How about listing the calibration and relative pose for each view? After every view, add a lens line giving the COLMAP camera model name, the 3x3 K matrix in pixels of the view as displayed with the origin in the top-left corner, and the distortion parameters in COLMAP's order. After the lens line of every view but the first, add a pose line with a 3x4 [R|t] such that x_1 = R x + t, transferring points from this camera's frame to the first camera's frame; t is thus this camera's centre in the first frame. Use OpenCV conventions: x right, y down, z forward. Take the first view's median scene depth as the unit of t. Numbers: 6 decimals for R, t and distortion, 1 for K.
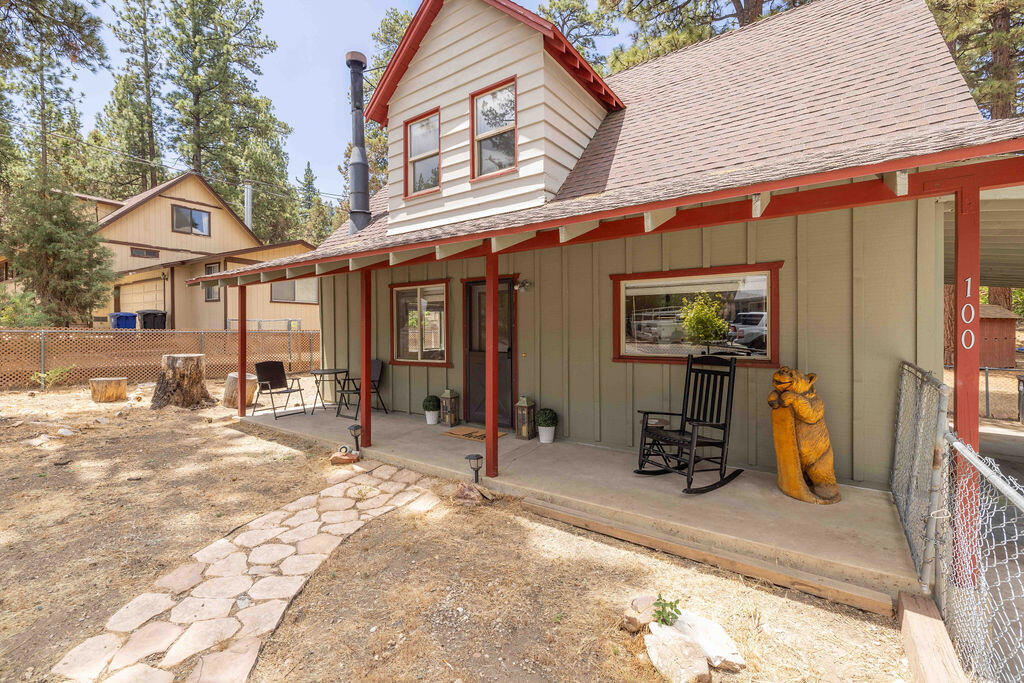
lens RADIAL K [[433.5, 0, 509.2], [0, 433.5, 333.2], [0, 0, 1]] dist [0.001241, 0.000128]
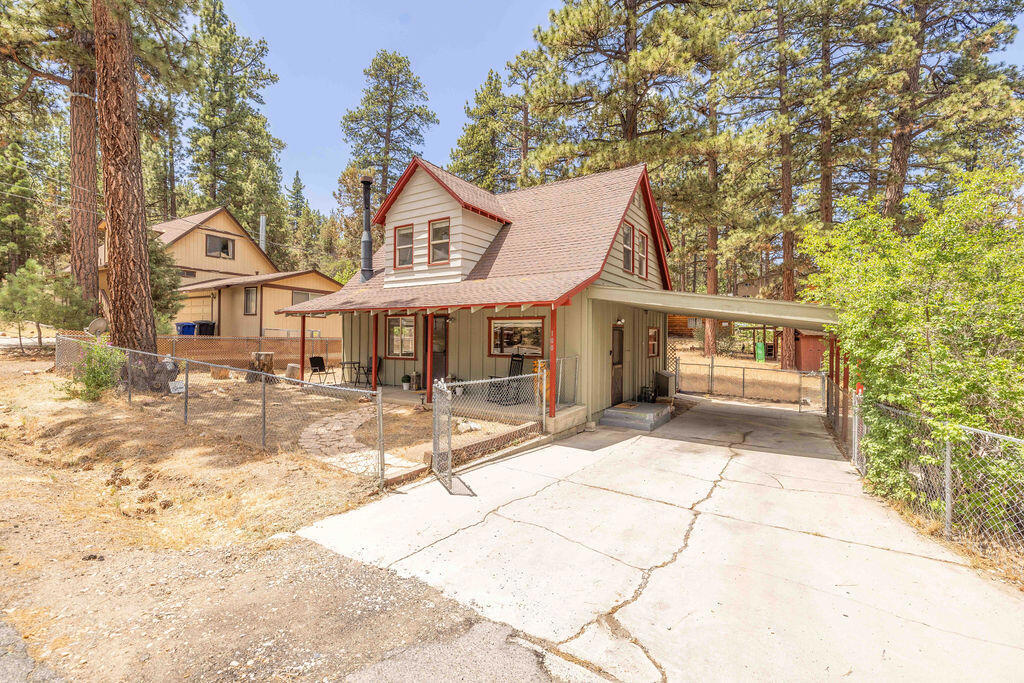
lens RADIAL K [[462.9, 0, 483.5], [0, 462.9, 319.6], [0, 0, 1]] dist [0.001494, 0.000098]
pose [[0.999540, 0.010787, -0.028345, 0.165503], [-0.011943, 0.999090, -0.040945, -0.015438], [0.027878, 0.041265, 0.998759, -0.791614]]
